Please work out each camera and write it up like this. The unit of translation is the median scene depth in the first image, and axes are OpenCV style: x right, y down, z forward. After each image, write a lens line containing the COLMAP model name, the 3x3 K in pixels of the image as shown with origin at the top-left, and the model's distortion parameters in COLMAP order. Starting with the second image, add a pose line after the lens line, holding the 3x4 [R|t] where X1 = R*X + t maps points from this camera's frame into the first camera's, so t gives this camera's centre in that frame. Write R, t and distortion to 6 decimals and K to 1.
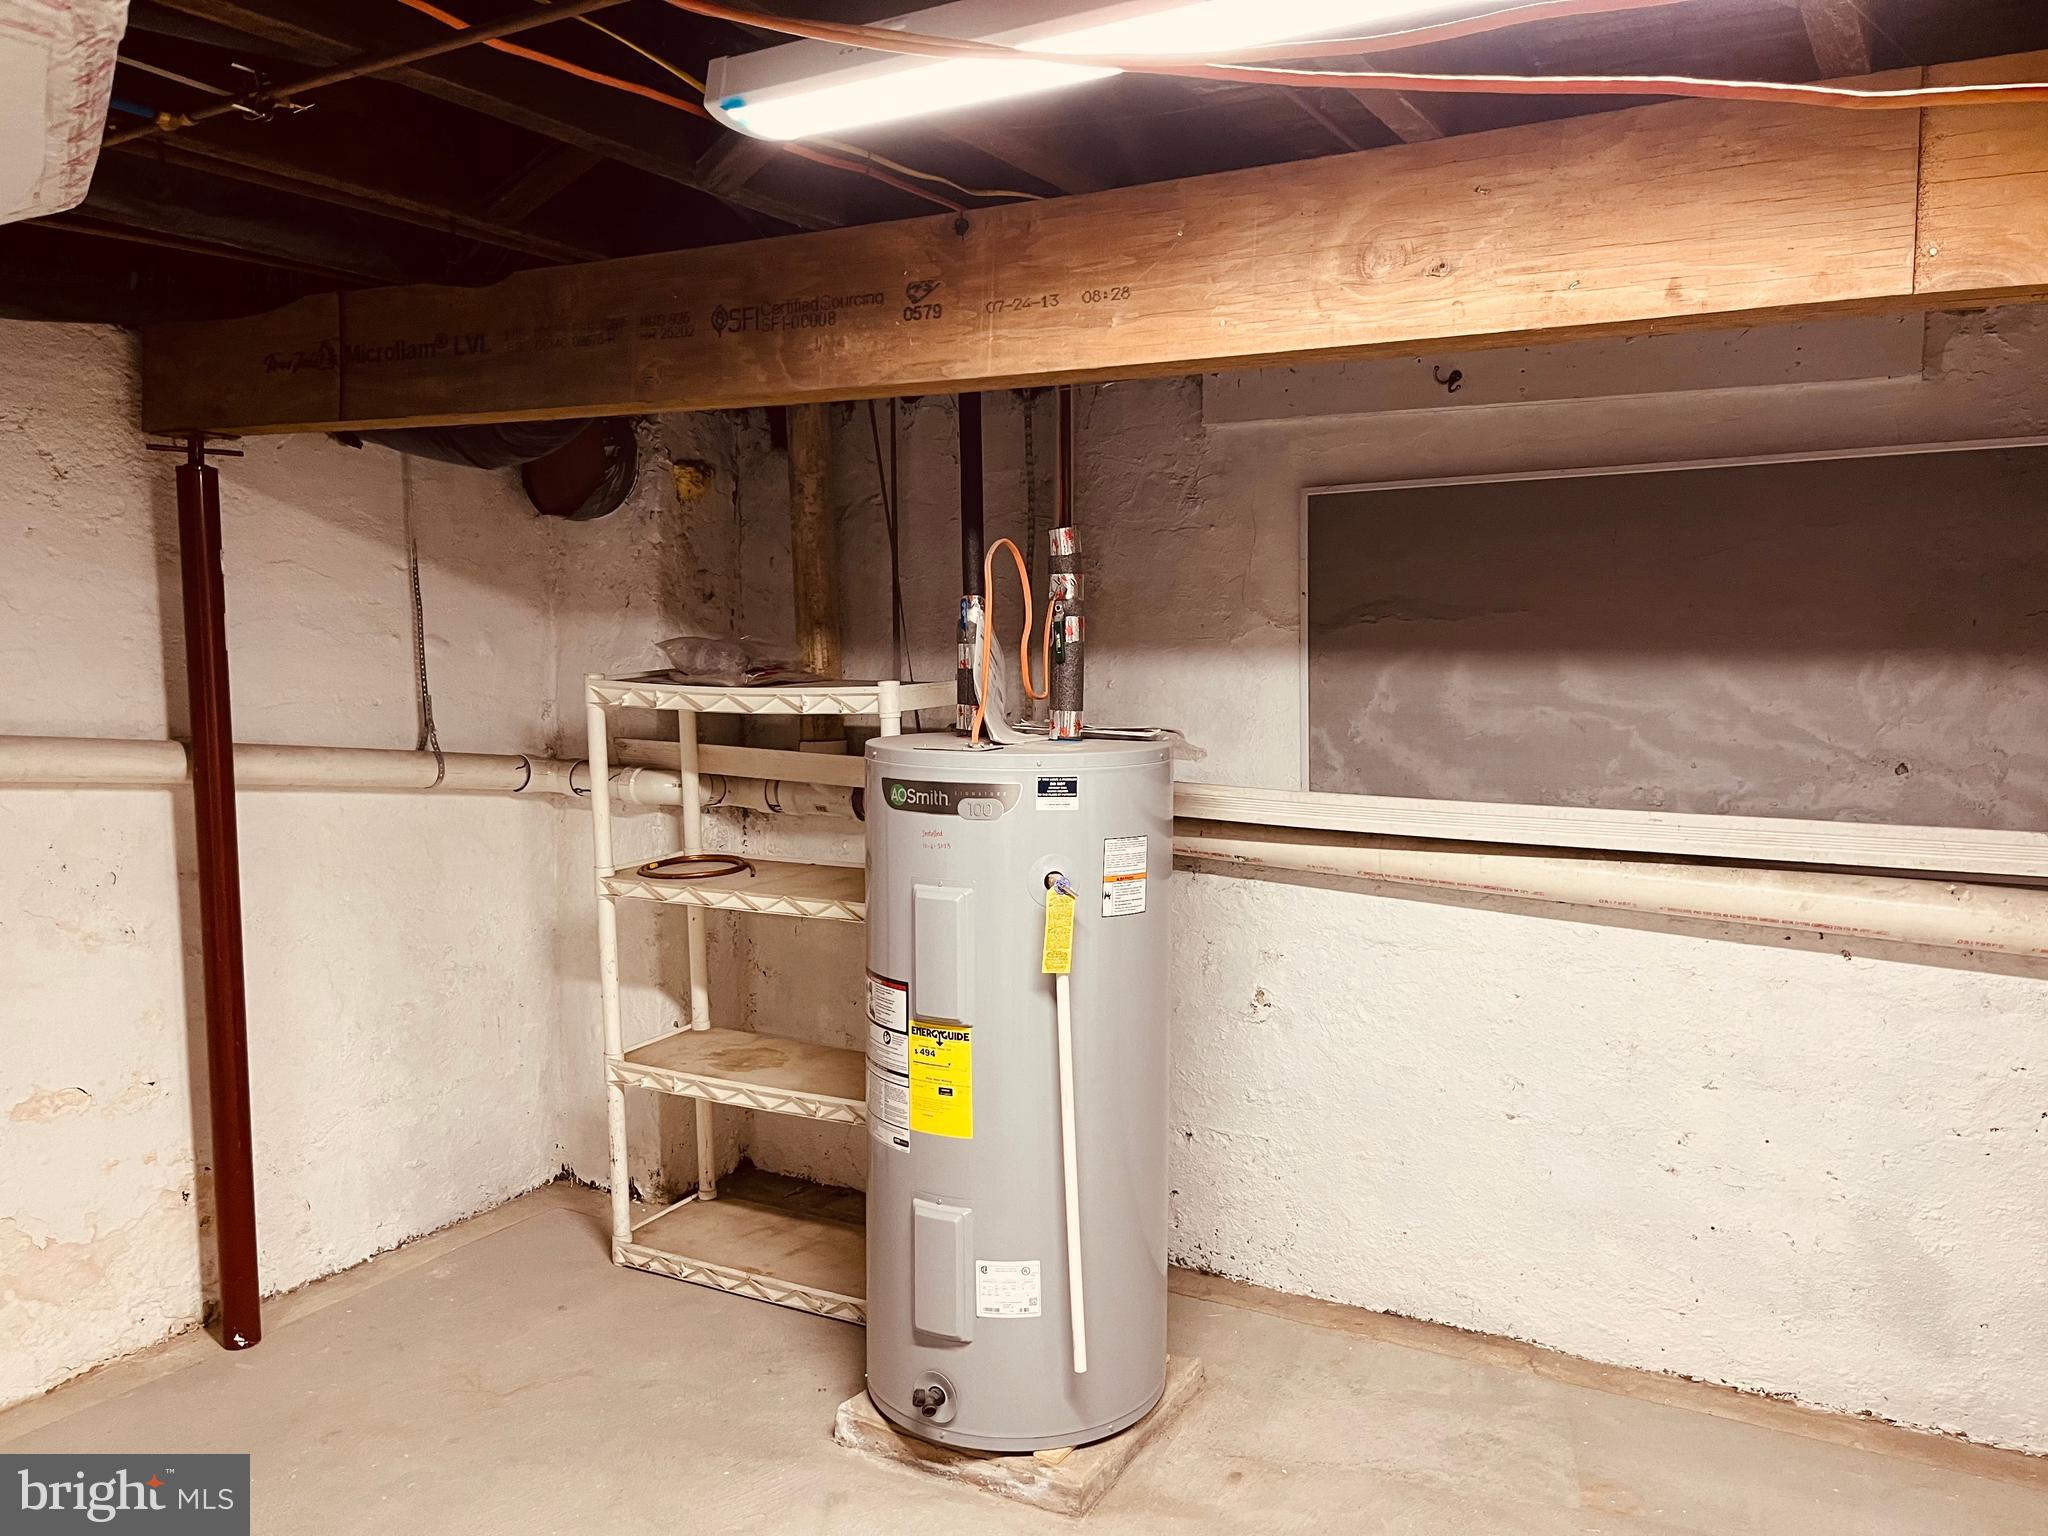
lens RADIAL K [[1584.0, 0, 1026.3], [0, 1584.0, 767.7], [0, 0, 1]] dist [0.002265, -0.004533]
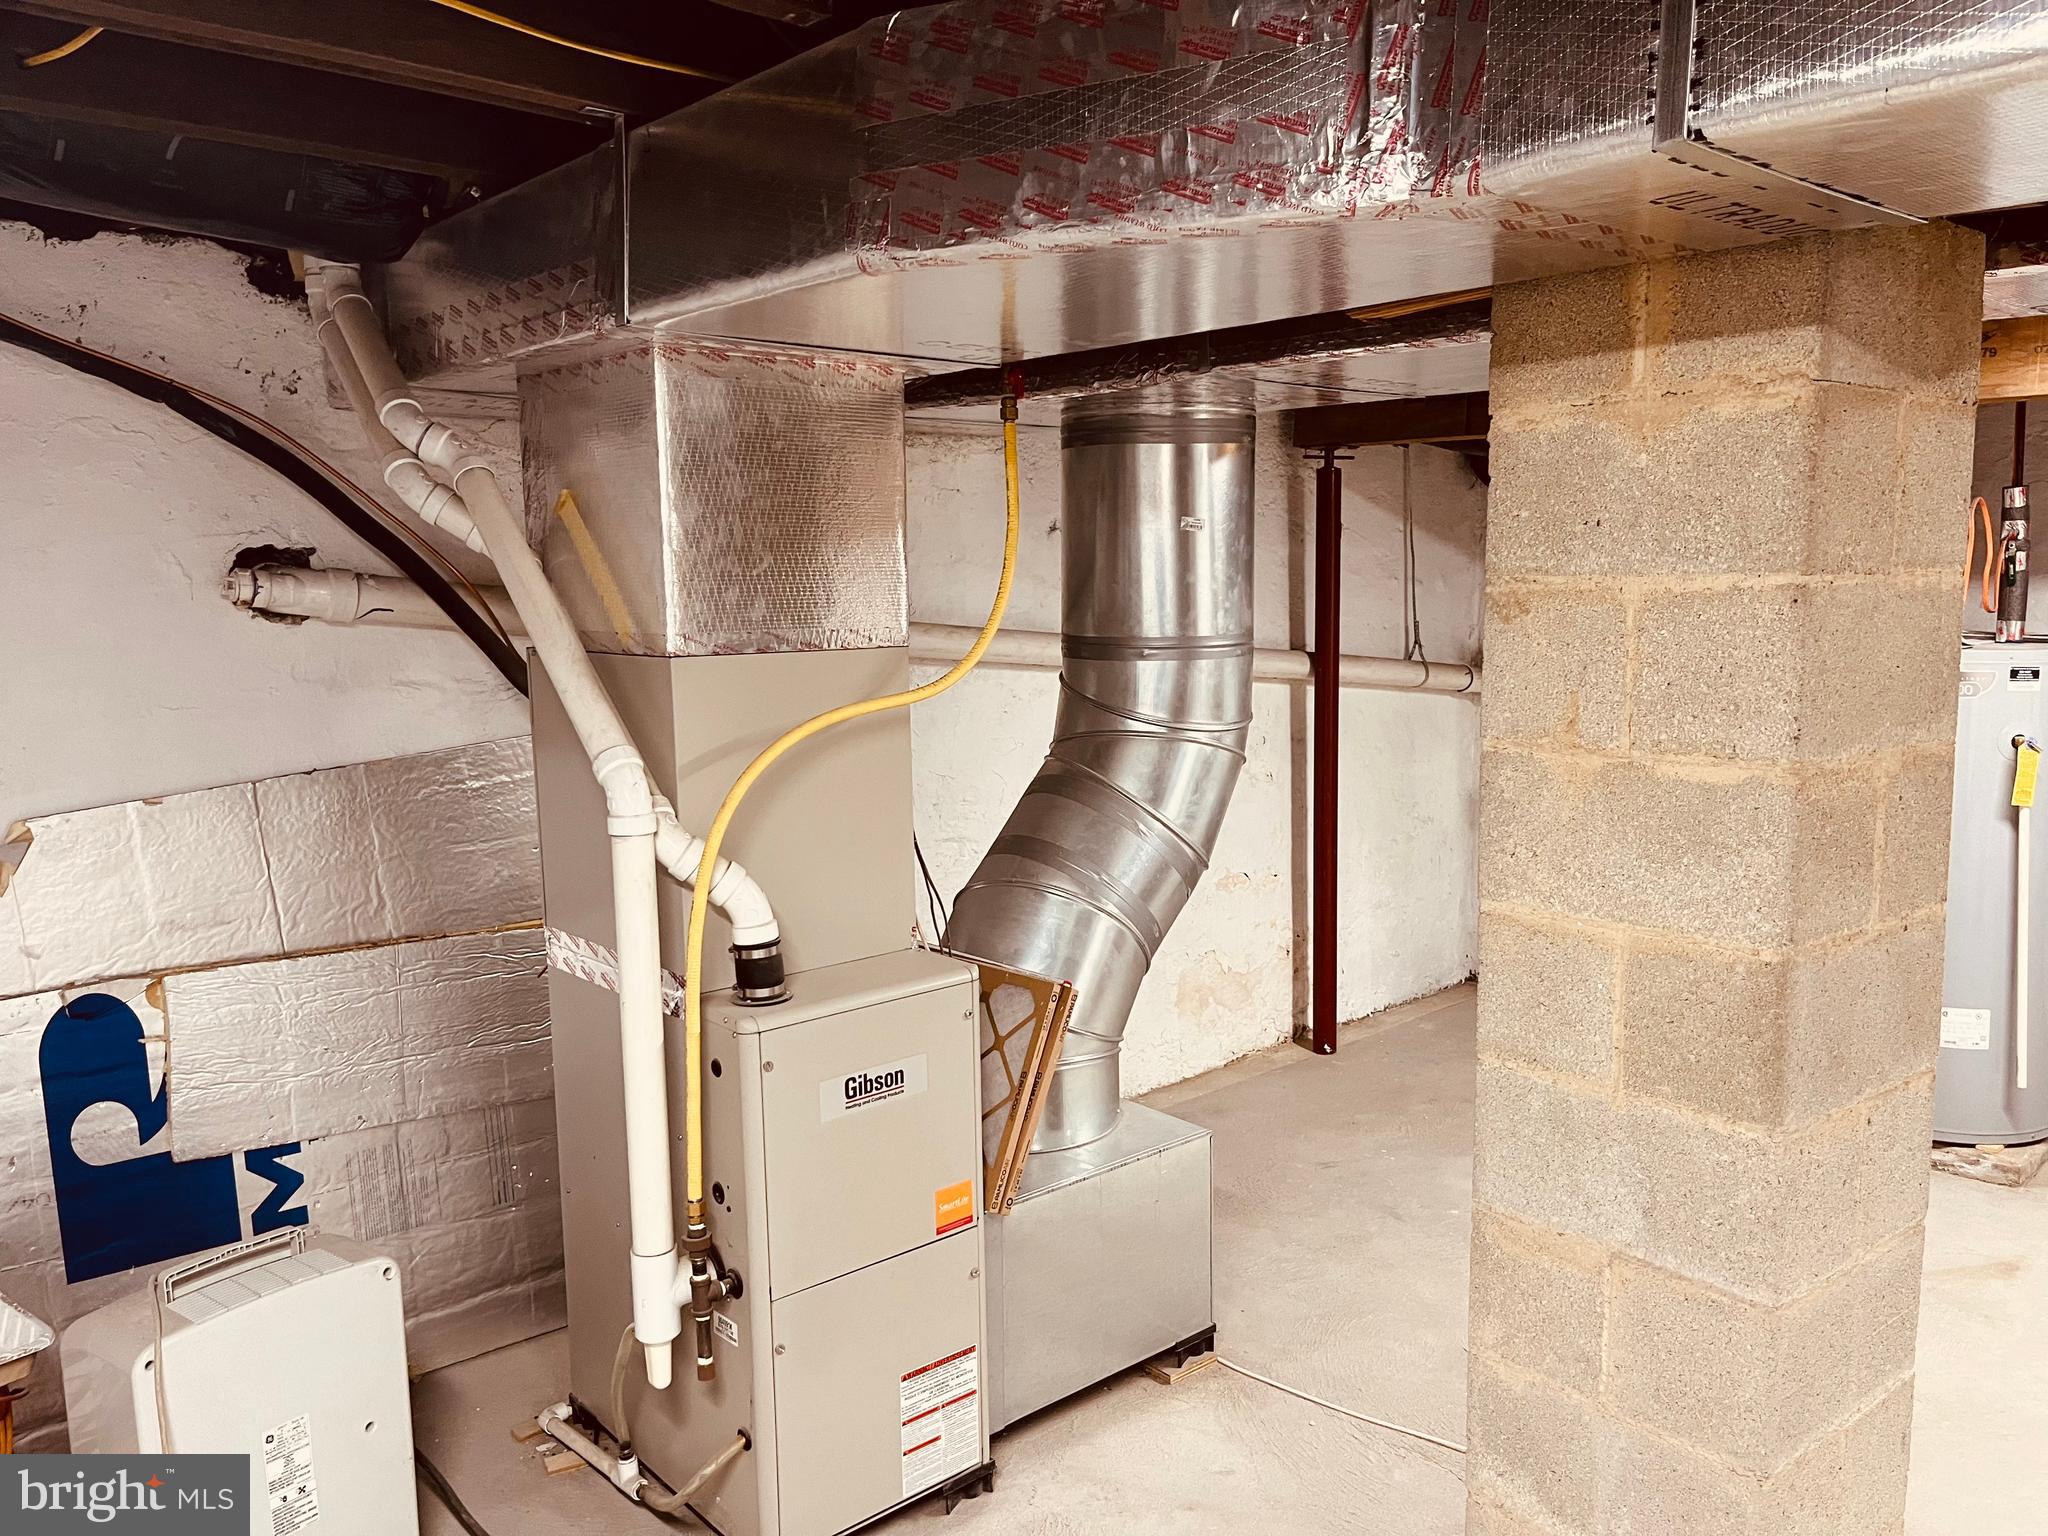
lens RADIAL K [[1546.8, 0, 1028.5], [0, 1546.8, 787.0], [0, 0, 1]] dist [0.079480, -0.131521]
pose [[0.943551, 0.022906, -0.330433, -0.326961], [-0.005504, 0.998552, 0.053504, 0.039648], [0.331180, -0.048665, 0.942312, -0.560608]]
